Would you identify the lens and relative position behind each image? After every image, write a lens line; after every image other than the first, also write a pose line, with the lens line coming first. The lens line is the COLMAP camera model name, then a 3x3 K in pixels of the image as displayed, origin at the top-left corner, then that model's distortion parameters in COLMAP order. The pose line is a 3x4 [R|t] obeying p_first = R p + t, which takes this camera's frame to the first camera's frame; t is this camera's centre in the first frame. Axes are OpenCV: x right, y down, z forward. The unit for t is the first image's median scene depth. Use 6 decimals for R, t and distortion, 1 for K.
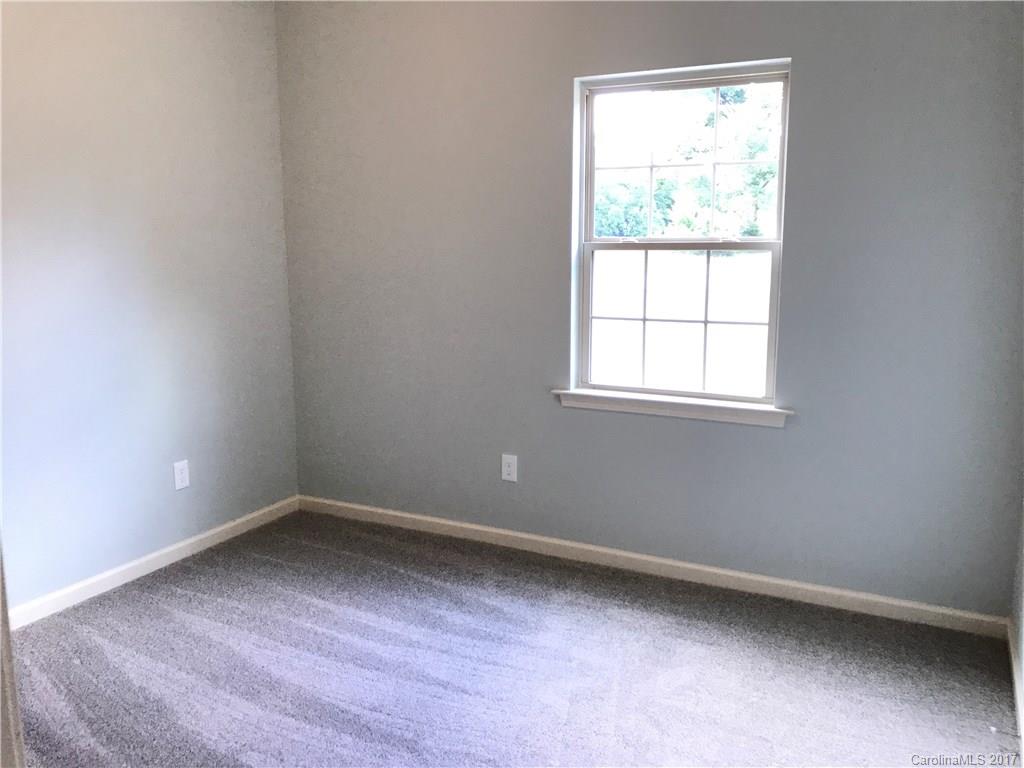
lens RADIAL K [[845.9, 0, 510.3], [0, 845.9, 384.9], [0, 0, 1]] dist [0.000984, -0.001643]
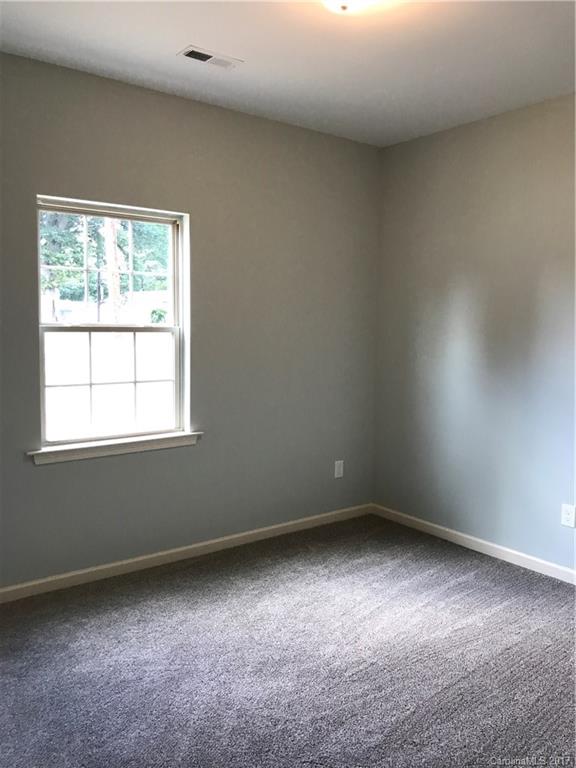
lens RADIAL K [[634.4, 0, 288.1], [0, 634.4, 379.5], [0, 0, 1]] dist [0.000984, -0.001643]
pose [[0.420870, -0.076024, 0.903930, -0.578231], [0.149523, 0.988666, 0.013532, -0.050875], [-0.894713, 0.129463, 0.427467, 0.295597]]
